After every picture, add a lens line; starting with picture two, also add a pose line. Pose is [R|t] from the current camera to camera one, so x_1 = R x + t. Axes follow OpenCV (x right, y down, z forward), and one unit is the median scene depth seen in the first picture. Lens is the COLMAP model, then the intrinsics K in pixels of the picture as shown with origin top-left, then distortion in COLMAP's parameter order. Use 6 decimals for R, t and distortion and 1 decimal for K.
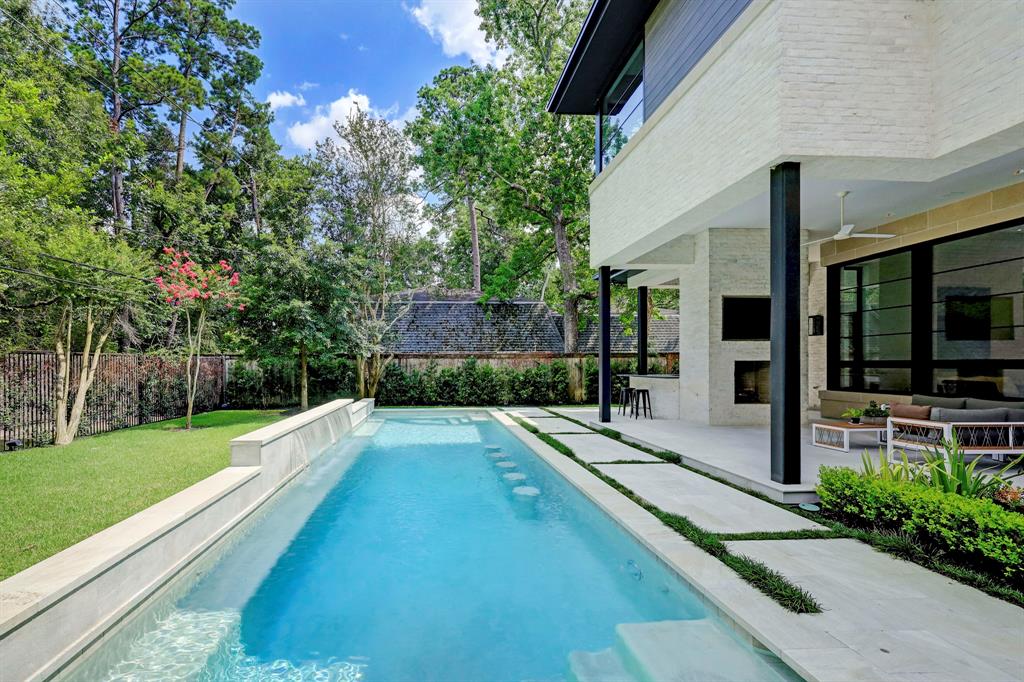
lens RADIAL K [[438.8, 0, 445.4], [0, 438.8, 376.4], [0, 0, 1]] dist [0.000497, 0.000016]
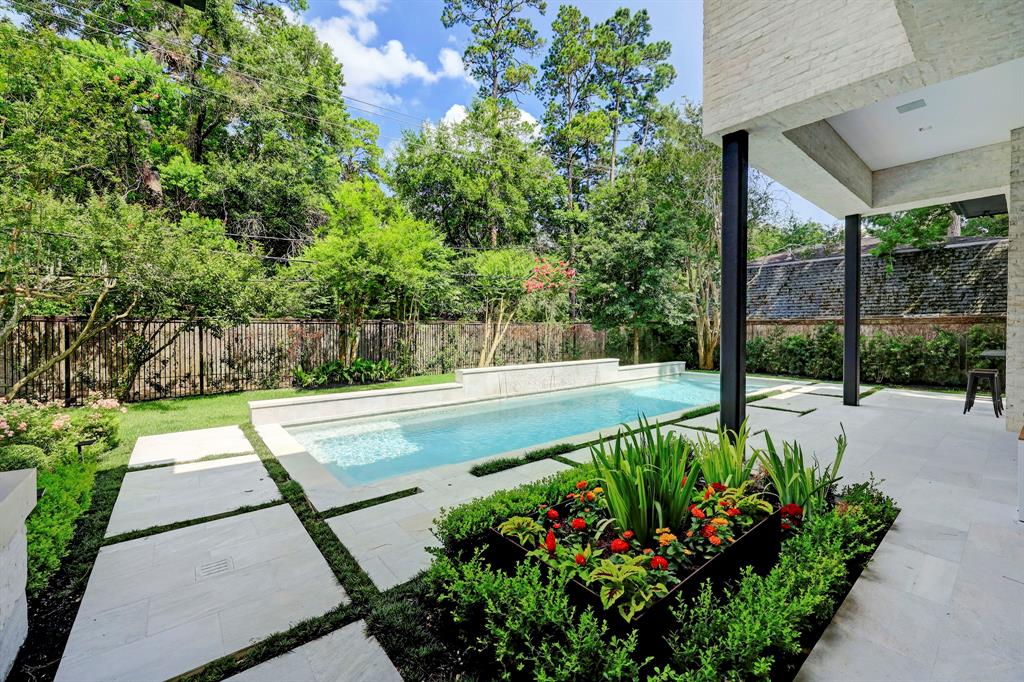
lens RADIAL K [[418.8, 0, 512.0], [0, 418.8, 341.0], [0, 0, 1]] dist [-0.003390, -0.000172]
pose [[0.608457, 0.024700, -0.793202, 0.354723], [-0.023263, 0.999641, 0.013283, -0.006116], [0.793246, 0.010370, 0.608813, 0.013506]]
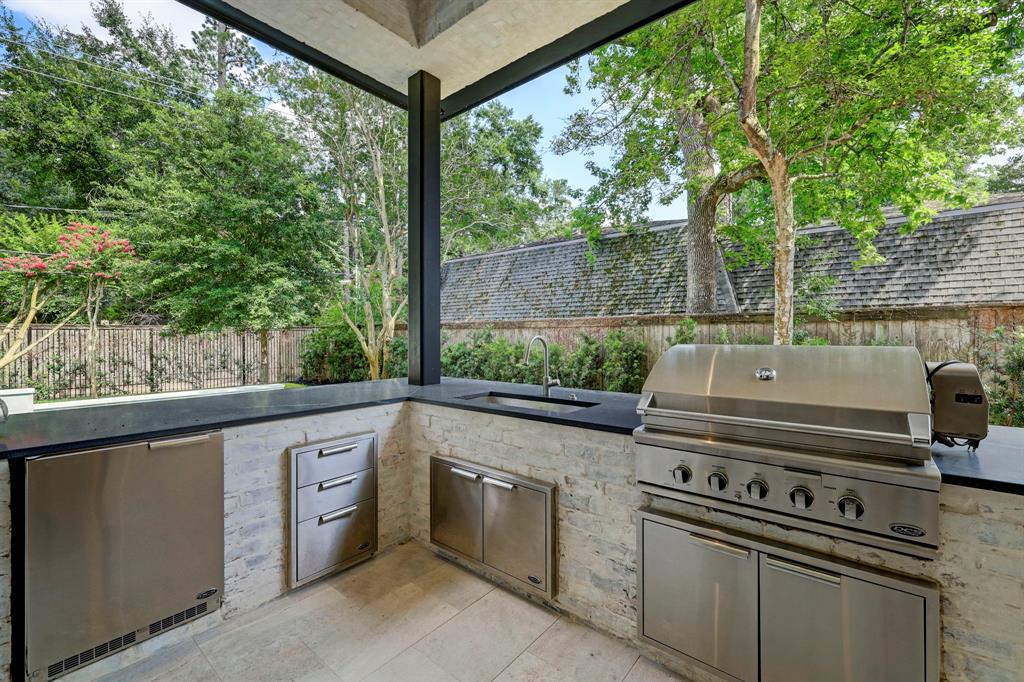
lens RADIAL K [[424.6, 0, 510.6], [0, 424.6, 343.2], [0, 0, 1]] dist [0.000416, 0.000227]
pose [[0.749711, 0.014979, -0.661596, 0.509617], [-0.019533, 0.999809, 0.000501, -0.023506], [0.661477, 0.012547, 0.749861, 0.616747]]
